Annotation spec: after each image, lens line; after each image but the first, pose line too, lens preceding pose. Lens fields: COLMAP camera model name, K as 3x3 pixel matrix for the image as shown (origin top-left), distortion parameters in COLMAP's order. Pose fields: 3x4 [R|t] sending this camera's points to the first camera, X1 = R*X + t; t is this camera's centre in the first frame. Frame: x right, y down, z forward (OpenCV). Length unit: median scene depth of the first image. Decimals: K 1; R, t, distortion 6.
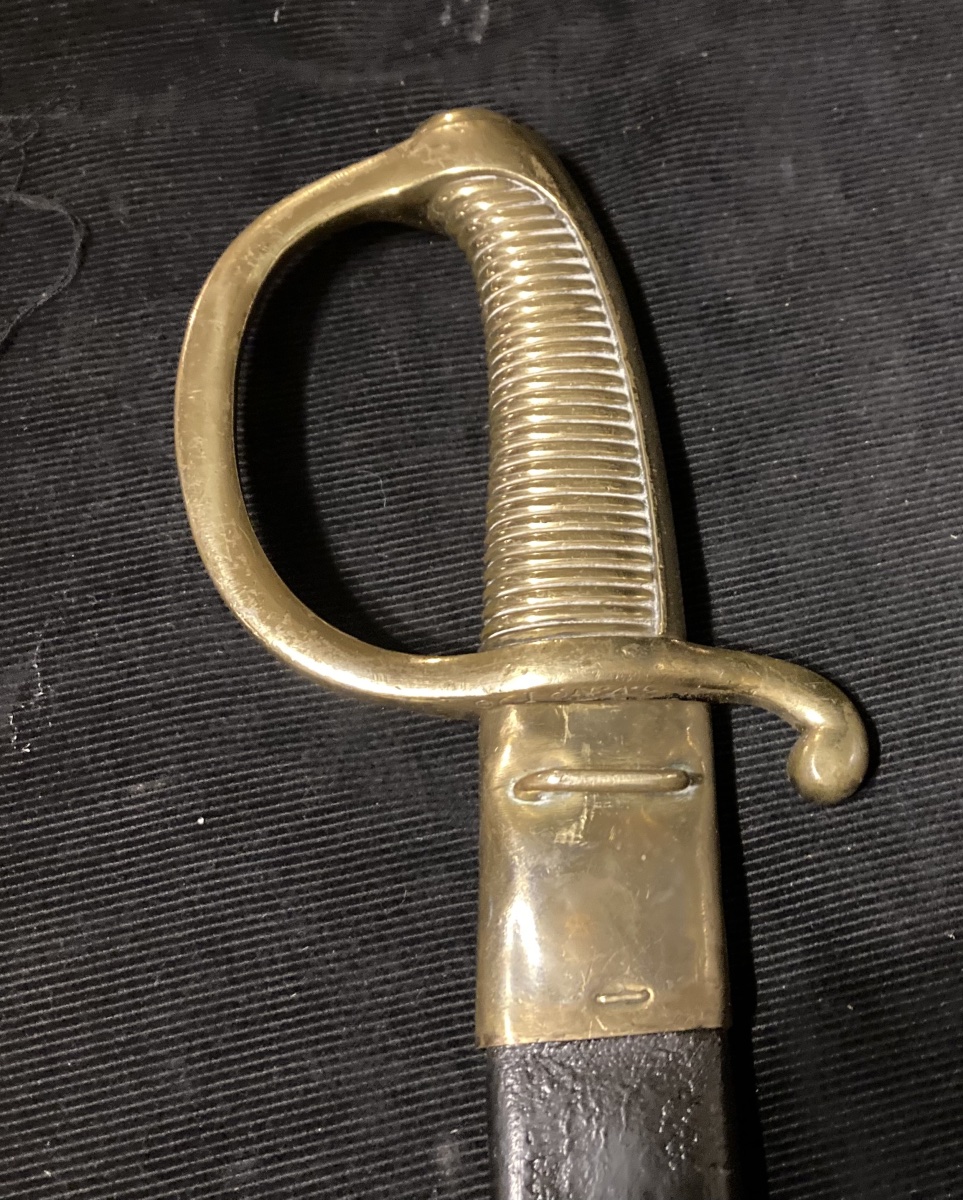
lens RADIAL K [[1187.7, 0, 485.2], [0, 1187.7, 599.8], [0, 0, 1]] dist [-0.014987, 0.000000]
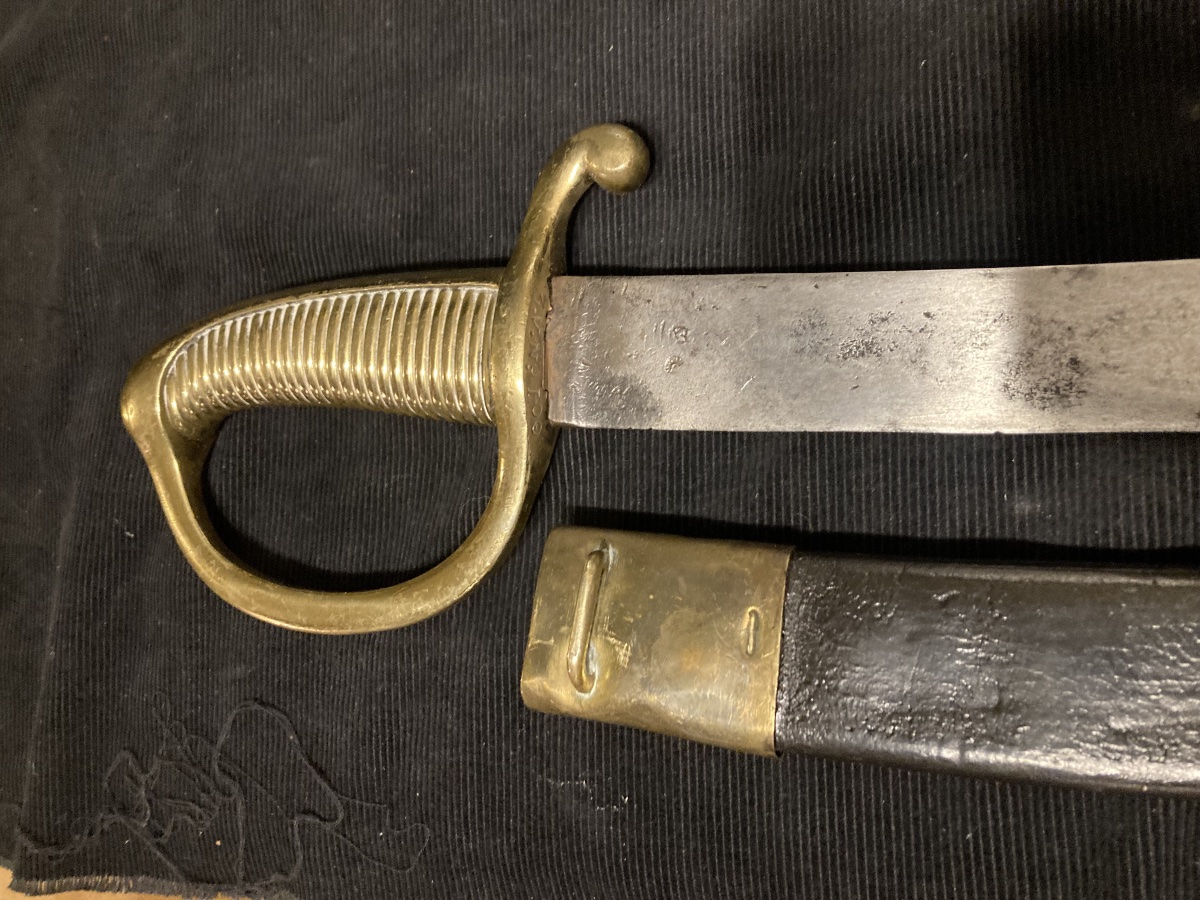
lens RADIAL K [[975.2, 0, 599.8], [0, 975.2, 454.4], [0, 0, 1]] dist [-0.003601, -0.004971]
pose [[0.091507, -0.995295, -0.031851, 0.010984], [0.984988, 0.095169, -0.144016, 0.298558], [0.146370, -0.018194, 0.989063, -0.026201]]
